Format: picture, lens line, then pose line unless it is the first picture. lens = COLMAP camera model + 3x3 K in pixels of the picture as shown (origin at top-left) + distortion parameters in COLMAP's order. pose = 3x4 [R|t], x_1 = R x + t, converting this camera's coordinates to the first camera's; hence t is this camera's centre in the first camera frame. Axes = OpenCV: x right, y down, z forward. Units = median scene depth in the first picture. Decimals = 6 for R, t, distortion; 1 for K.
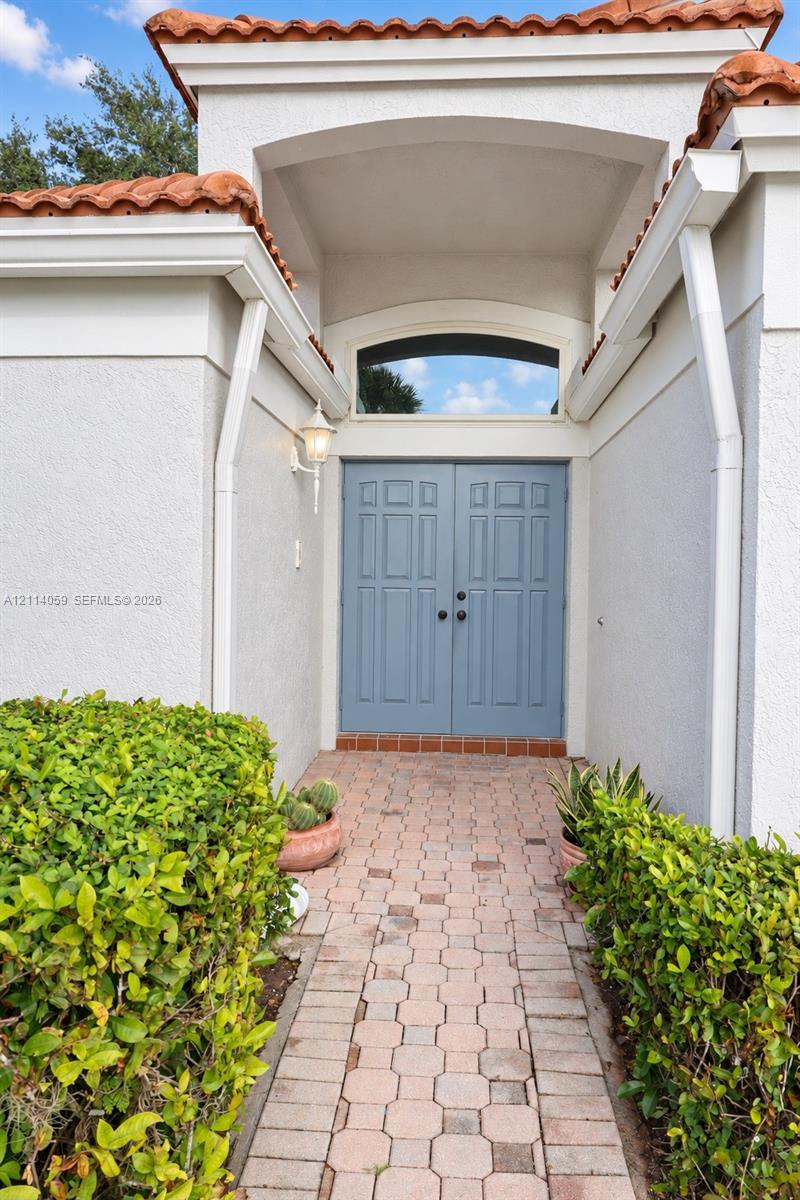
lens RADIAL K [[836.0, 0, 400.0], [0, 836.0, 600.0], [0, 0, 1]] dist [0.000397, 0.002931]
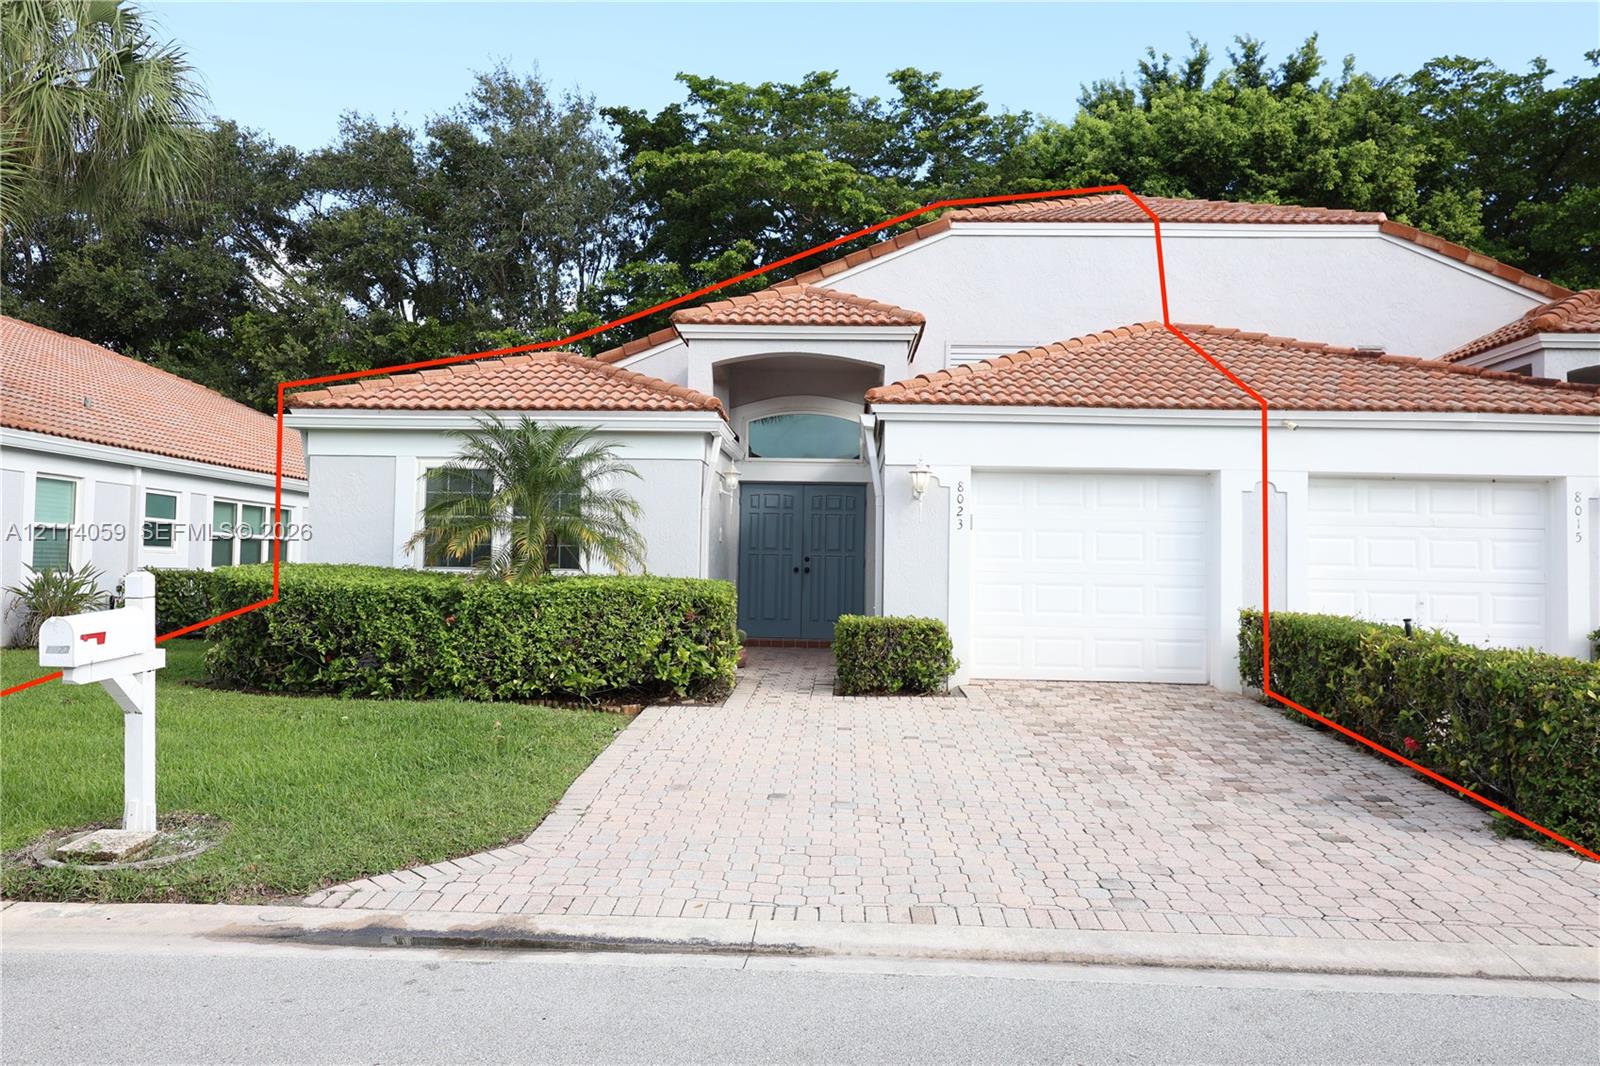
lens RADIAL K [[1114.6, 0, 800.0], [0, 1114.6, 533.0], [0, 0, 1]] dist [0.000397, 0.002931]
pose [[0.999327, 0.004921, 0.036346, -0.029678], [-0.002584, 0.997942, -0.064075, 0.098871], [-0.036587, 0.063937, 0.997283, -1.485026]]
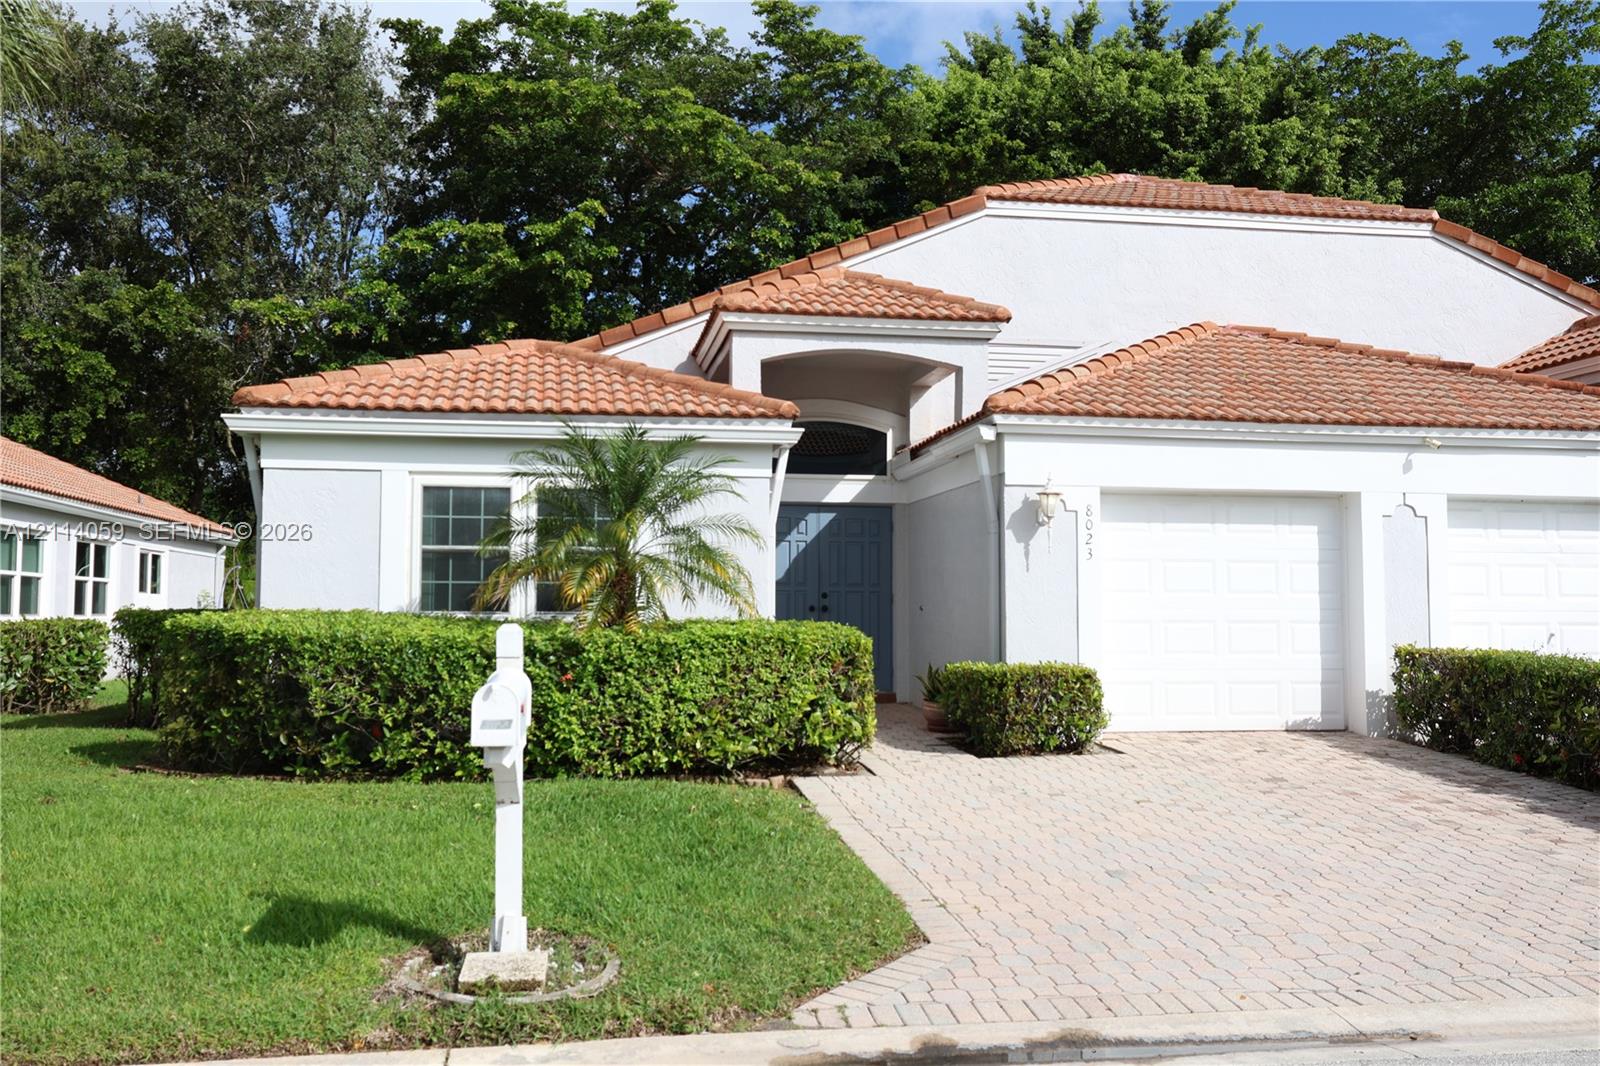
lens RADIAL K [[1385.8, 0, 802.9], [0, 1385.8, 501.0], [0, 0, 1]] dist [0.003880, -0.014798]
pose [[0.972160, 0.008355, 0.234169, -0.585749], [0.016239, 0.994559, -0.102905, 0.087958], [-0.233755, 0.103843, 0.966734, -1.487756]]
